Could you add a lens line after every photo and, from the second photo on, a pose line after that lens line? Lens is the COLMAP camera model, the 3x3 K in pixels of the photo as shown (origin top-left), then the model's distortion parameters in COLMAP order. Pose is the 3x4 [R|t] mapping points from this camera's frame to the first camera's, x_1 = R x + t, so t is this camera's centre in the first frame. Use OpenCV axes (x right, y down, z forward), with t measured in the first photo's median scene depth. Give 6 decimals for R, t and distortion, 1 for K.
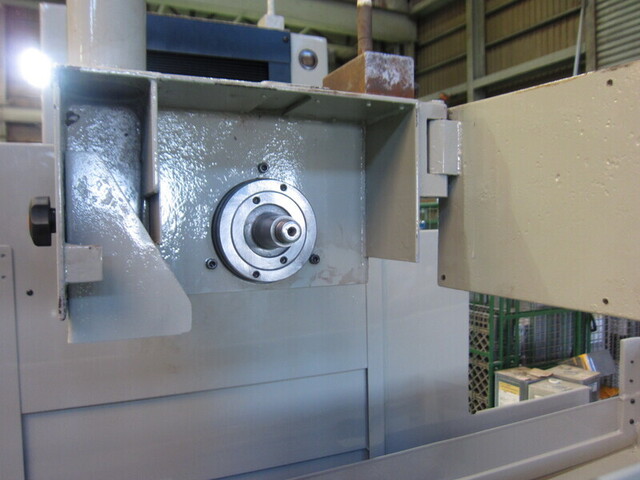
lens RADIAL K [[533.1, 0, 320.0], [0, 533.1, 240.0], [0, 0, 1]] dist [-0.050587, 0.001276]
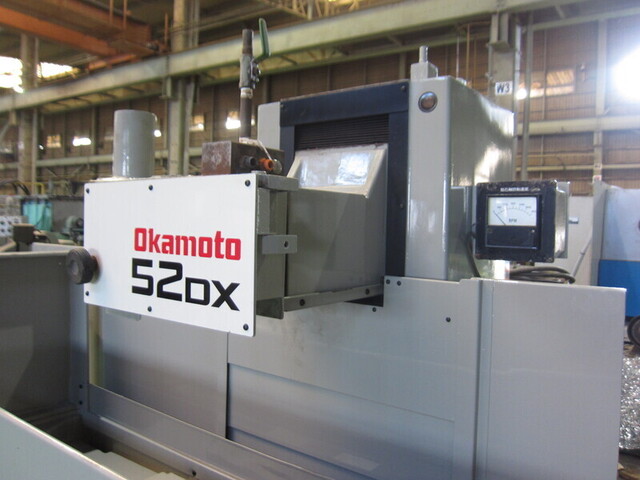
lens RADIAL K [[533.1, 0, 320.0], [0, 533.1, 240.0], [0, 0, 1]] dist [-0.050587, 0.001276]
pose [[0.473056, 0.052518, -0.879466, 1.400694], [-0.062519, 0.997706, 0.025950, -0.158330], [0.878811, 0.042708, 0.475254, 0.606968]]
